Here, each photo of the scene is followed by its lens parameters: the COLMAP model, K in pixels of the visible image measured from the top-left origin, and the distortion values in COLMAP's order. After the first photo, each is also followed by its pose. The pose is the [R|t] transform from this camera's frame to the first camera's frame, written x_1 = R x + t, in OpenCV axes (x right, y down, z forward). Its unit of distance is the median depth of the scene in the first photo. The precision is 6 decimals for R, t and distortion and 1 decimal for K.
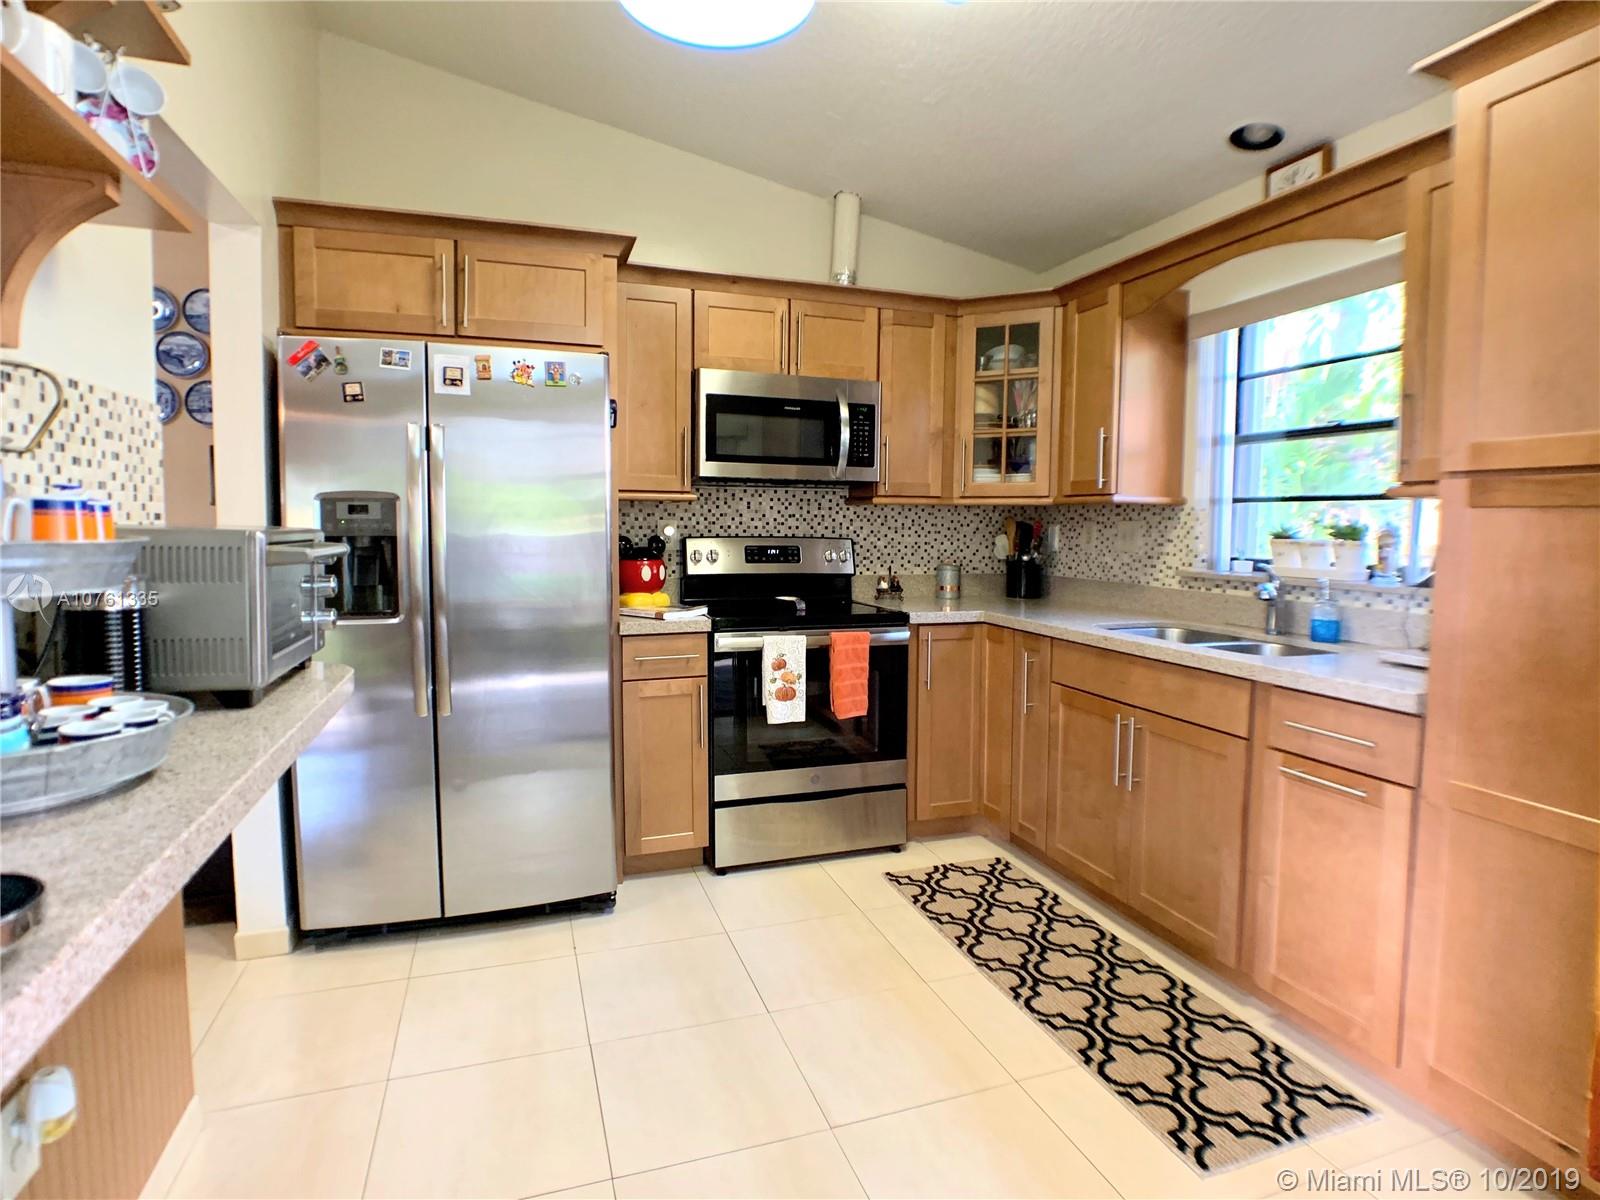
lens RADIAL K [[844.9, 0, 800.0], [0, 844.9, 600.0], [0, 0, 1]] dist [-0.035027, -0.000952]
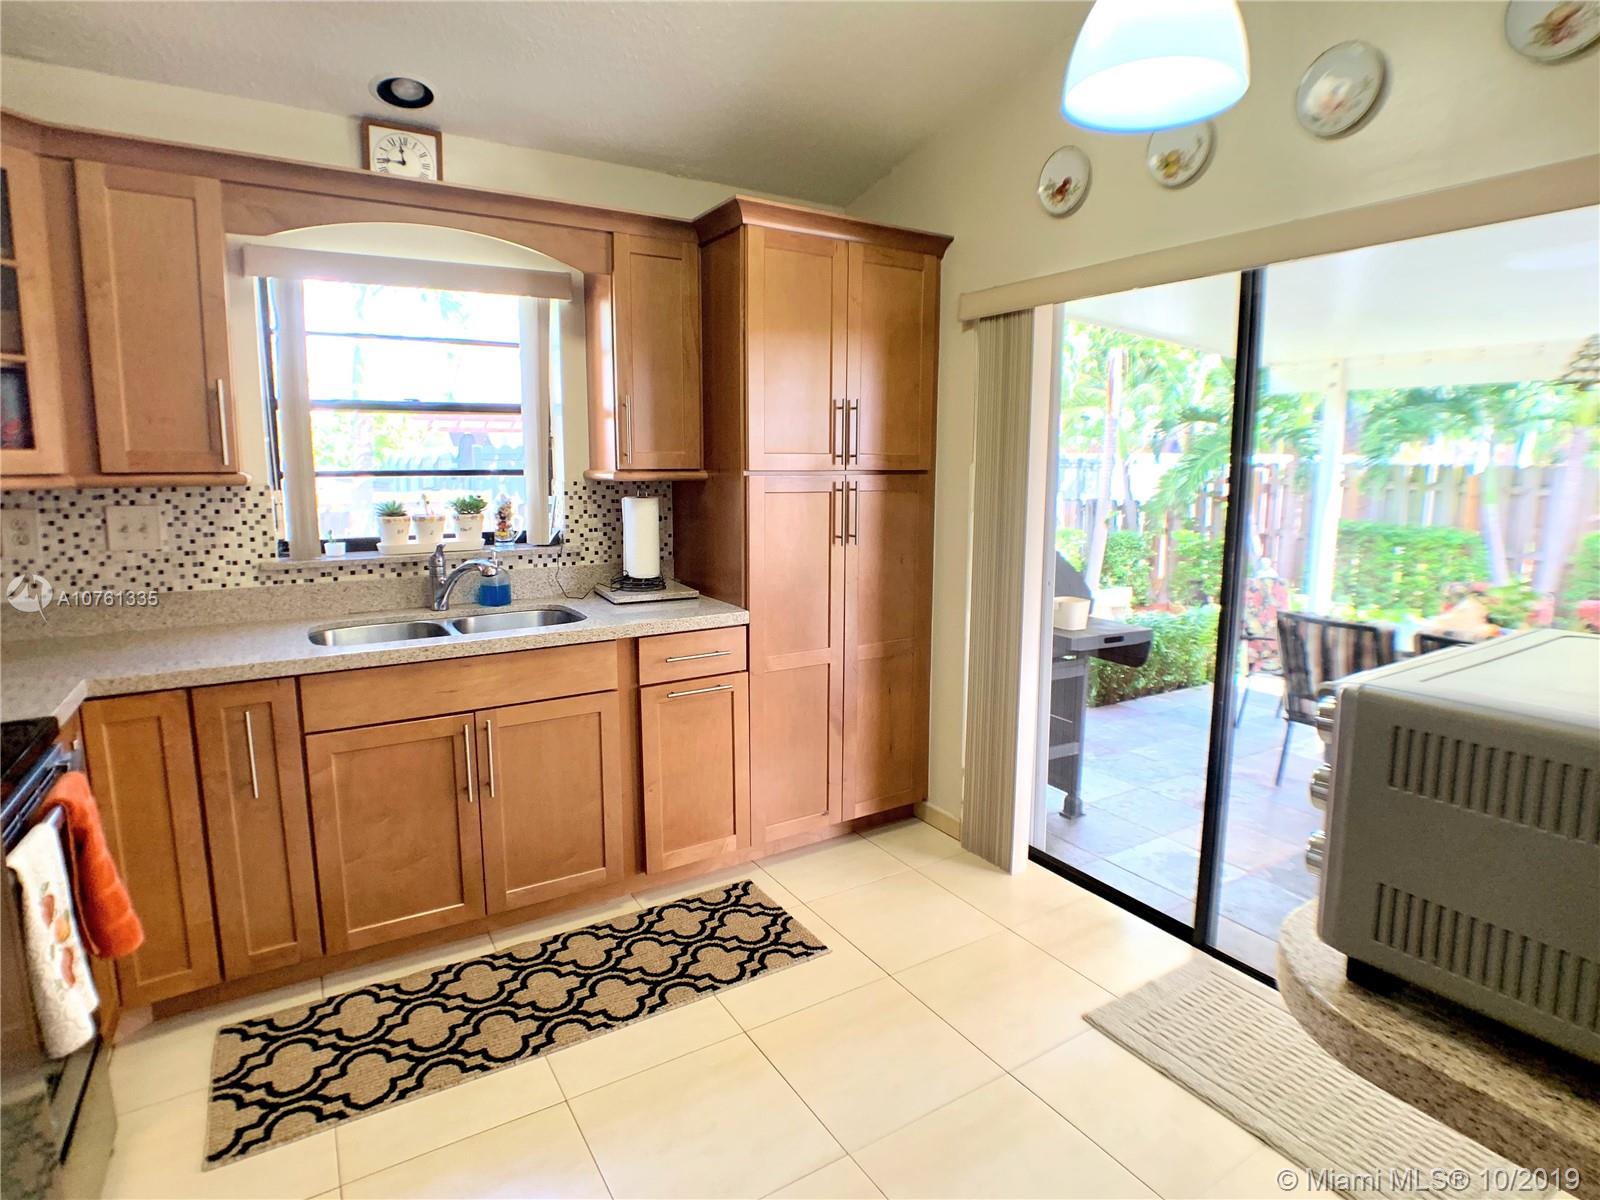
lens RADIAL K [[844.9, 0, 800.0], [0, 844.9, 600.0], [0, 0, 1]] dist [-0.035027, -0.000952]
pose [[-0.224135, -0.160484, 0.961254, -0.475136], [0.089214, 0.978828, 0.184220, -0.111224], [-0.970466, 0.127047, -0.205072, 0.722600]]
